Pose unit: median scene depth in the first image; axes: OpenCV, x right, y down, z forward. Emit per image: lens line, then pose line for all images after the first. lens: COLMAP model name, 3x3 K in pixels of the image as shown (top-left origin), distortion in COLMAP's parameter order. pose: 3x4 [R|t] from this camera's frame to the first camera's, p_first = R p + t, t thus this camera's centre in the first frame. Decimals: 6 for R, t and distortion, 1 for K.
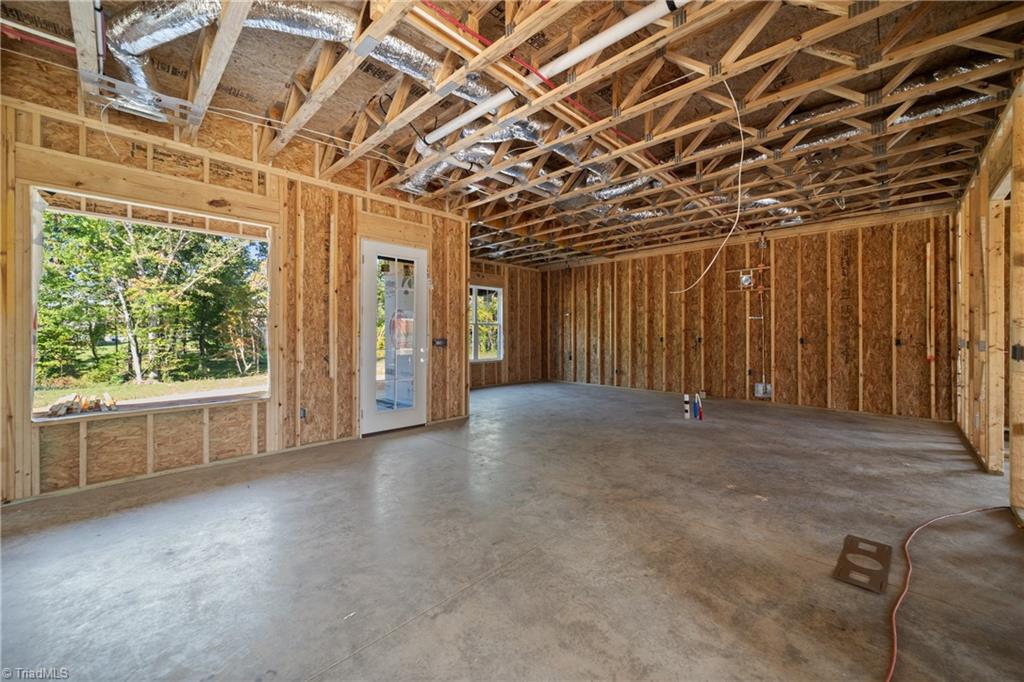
lens RADIAL K [[392.7, 0, 522.1], [0, 392.7, 332.9], [0, 0, 1]] dist [-0.007030, 0.000288]
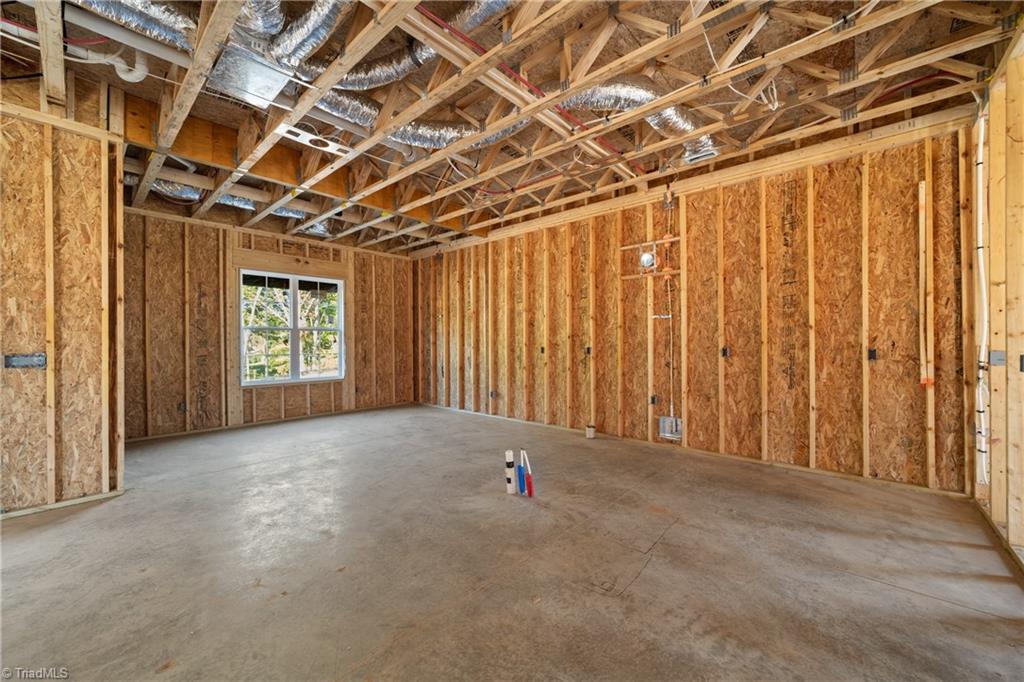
lens RADIAL K [[392.0, 0, 520.8], [0, 392.0, 340.9], [0, 0, 1]] dist [-0.007618, 0.000747]
pose [[0.998927, -0.004325, 0.046112, 0.355532], [0.004334, 0.999991, -0.000075, 0.001206], [-0.046111, 0.000275, 0.998936, 0.381553]]
